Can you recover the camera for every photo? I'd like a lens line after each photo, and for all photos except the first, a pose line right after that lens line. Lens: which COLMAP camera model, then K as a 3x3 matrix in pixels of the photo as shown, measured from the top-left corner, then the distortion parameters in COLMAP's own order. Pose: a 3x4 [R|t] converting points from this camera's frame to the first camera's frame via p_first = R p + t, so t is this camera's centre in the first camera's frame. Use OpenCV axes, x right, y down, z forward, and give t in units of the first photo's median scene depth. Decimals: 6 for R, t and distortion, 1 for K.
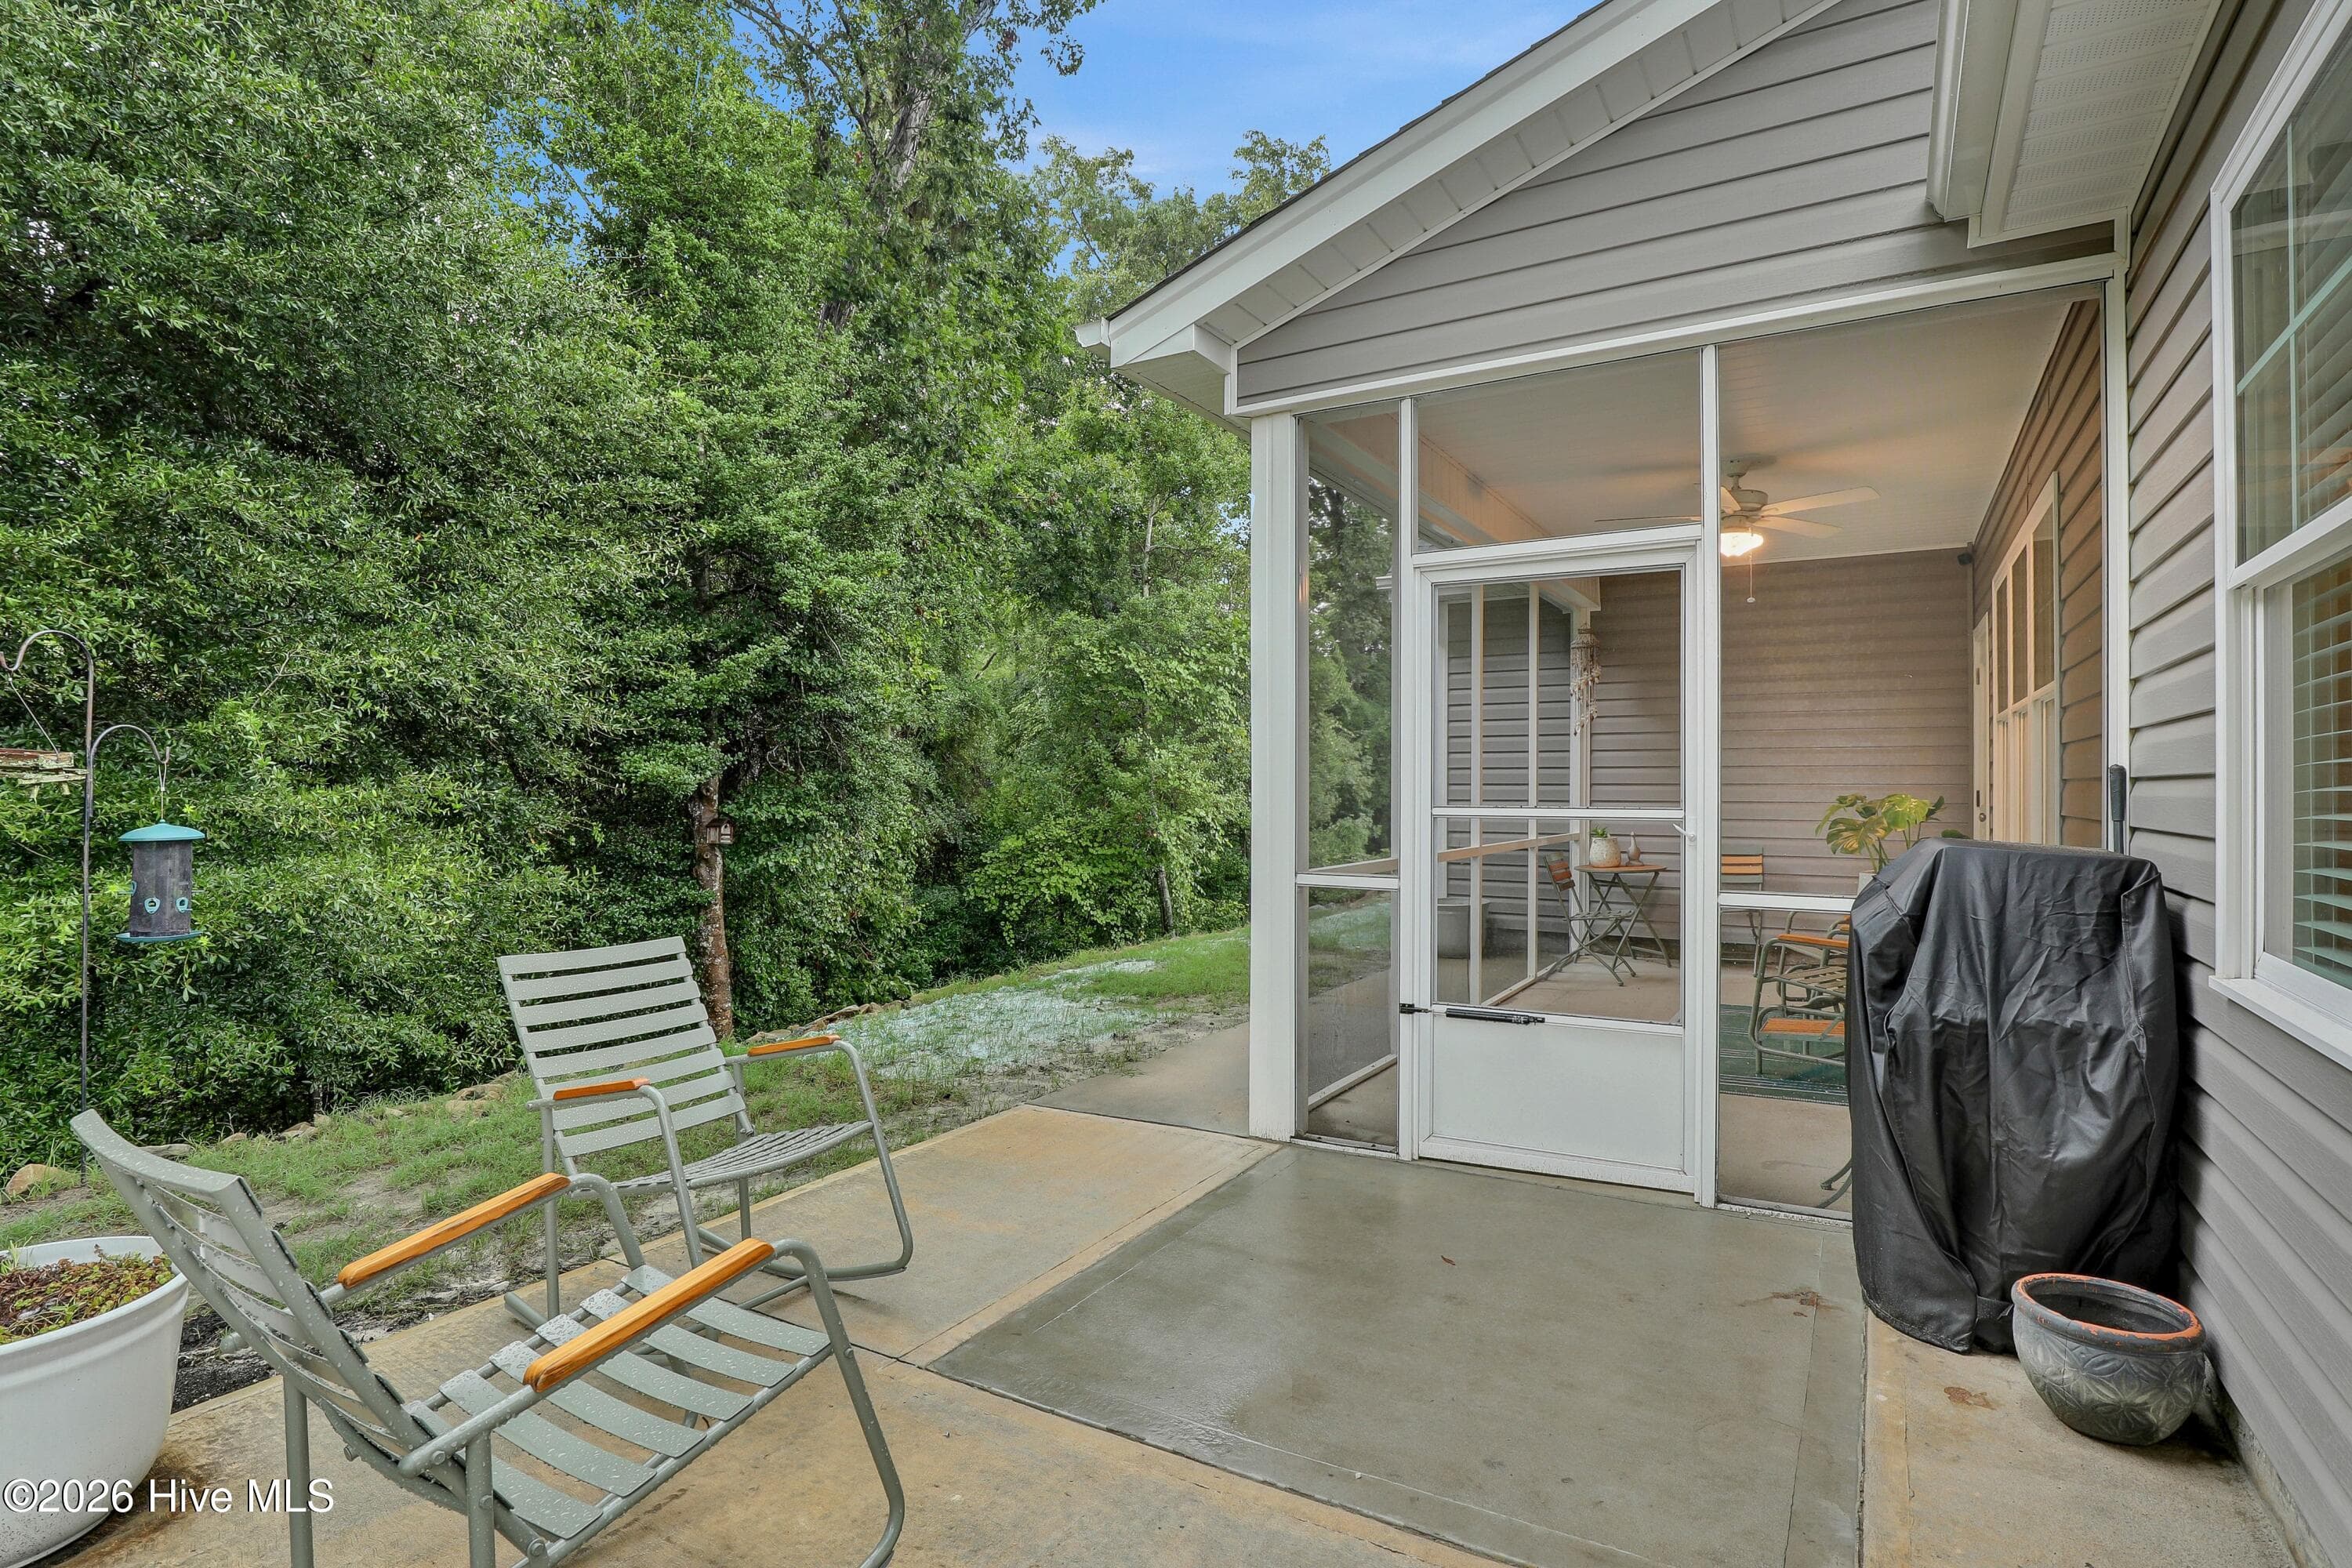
lens RADIAL K [[1097.1, 0, 1201.9], [0, 1097.1, 787.2], [0, 0, 1]] dist [-0.038996, 0.009384]
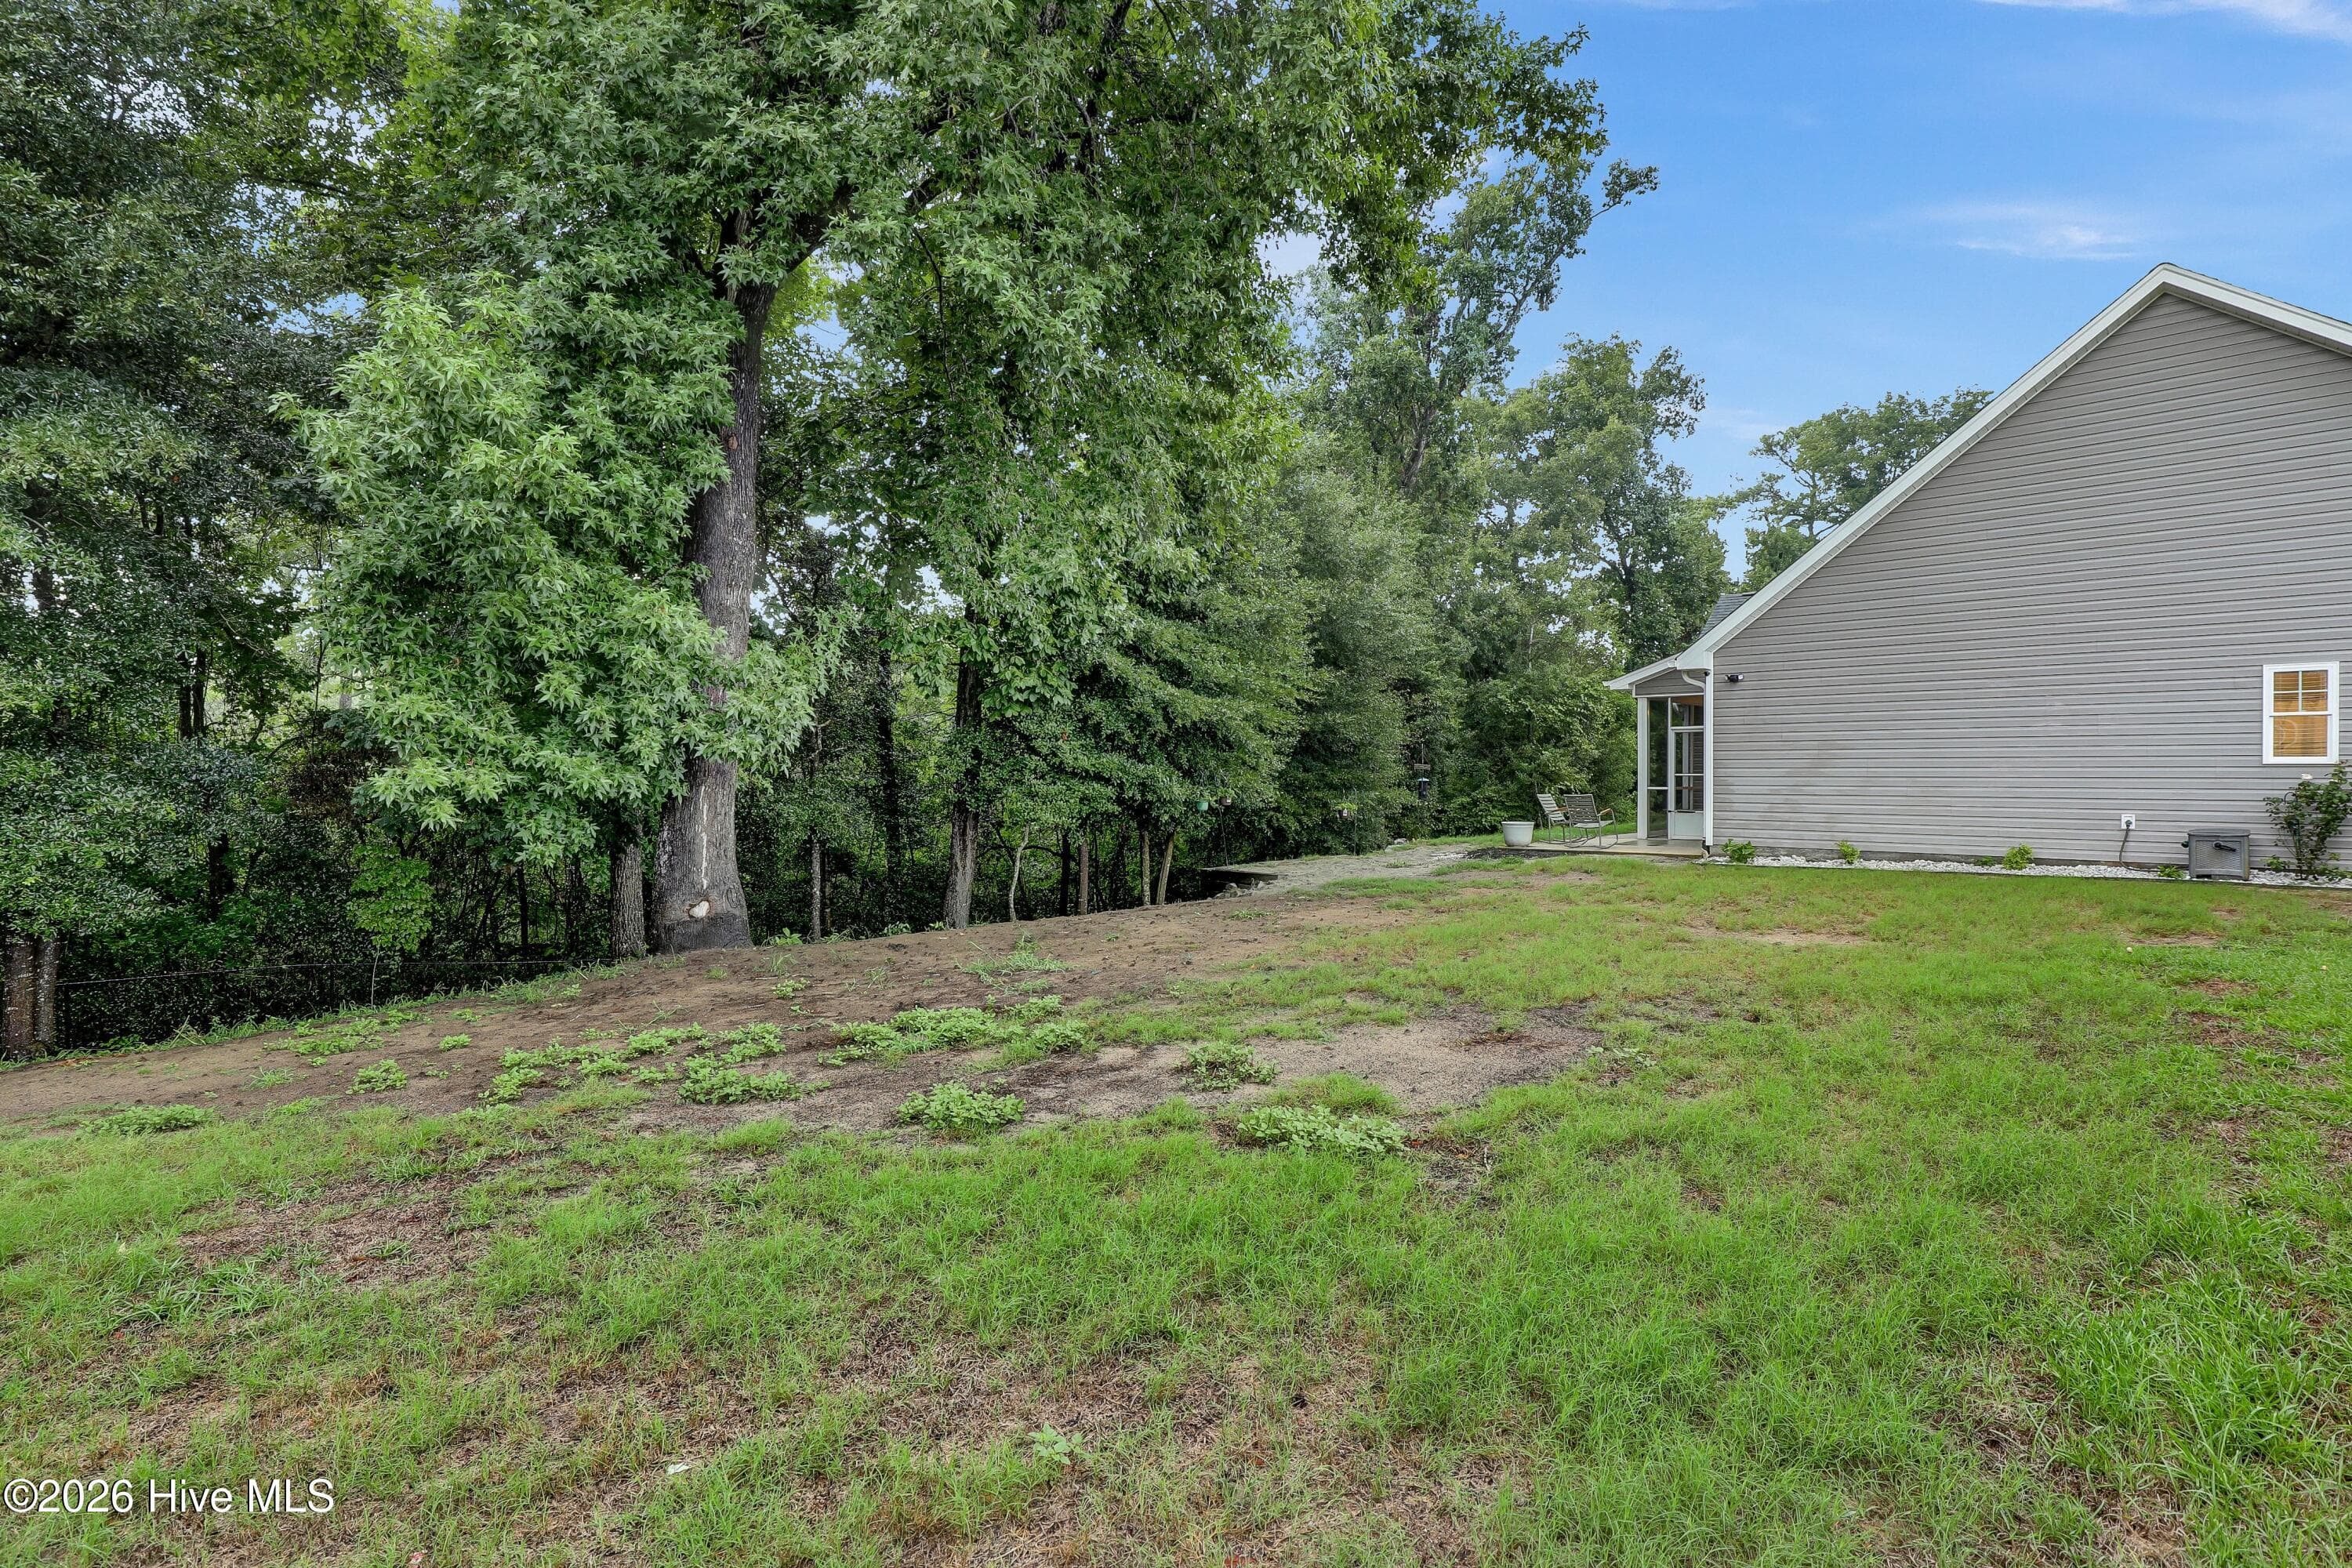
lens RADIAL K [[1116.7, 0, 1192.1], [0, 1116.7, 771.7], [0, 0, 1]] dist [-0.045112, 0.011777]
pose [[0.971117, -0.003943, -0.238570, -0.171742], [0.005561, 0.999966, 0.006111, -0.013707], [0.238538, -0.007261, 0.971106, -1.052244]]
